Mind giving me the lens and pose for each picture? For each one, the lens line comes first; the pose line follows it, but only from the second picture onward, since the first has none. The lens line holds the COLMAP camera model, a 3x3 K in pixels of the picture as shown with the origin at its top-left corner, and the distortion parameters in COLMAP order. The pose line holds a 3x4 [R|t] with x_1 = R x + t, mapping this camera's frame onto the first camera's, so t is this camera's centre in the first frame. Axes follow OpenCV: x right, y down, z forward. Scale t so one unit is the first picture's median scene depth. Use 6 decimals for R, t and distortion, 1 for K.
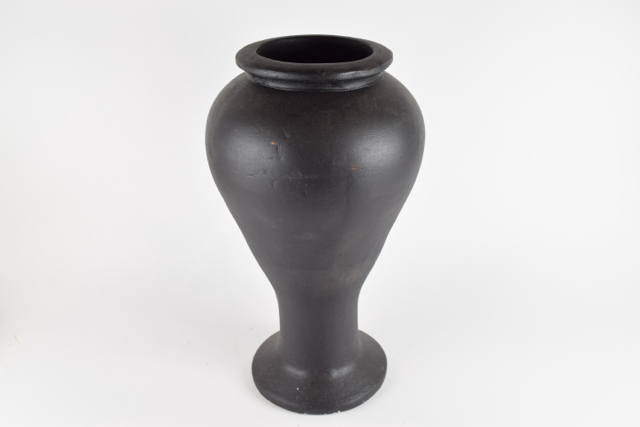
lens RADIAL K [[714.2, 0, 320.0], [0, 714.2, 213.5], [0, 0, 1]] dist [0.001369, -0.000315]
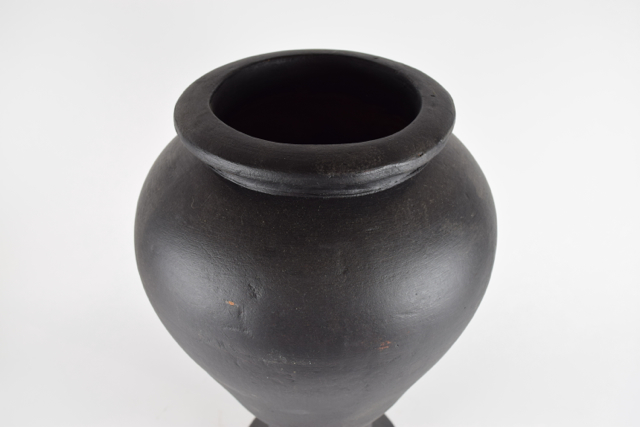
lens RADIAL K [[603.7, 0, 320.0], [0, 603.7, 213.5], [0, 0, 1]] dist [-0.000726, -0.000059]
pose [[0.999705, 0.018031, -0.016249, 0.005590], [-0.015006, 0.985302, 0.170163, -0.234395], [0.019079, -0.169869, 0.985282, 0.557259]]
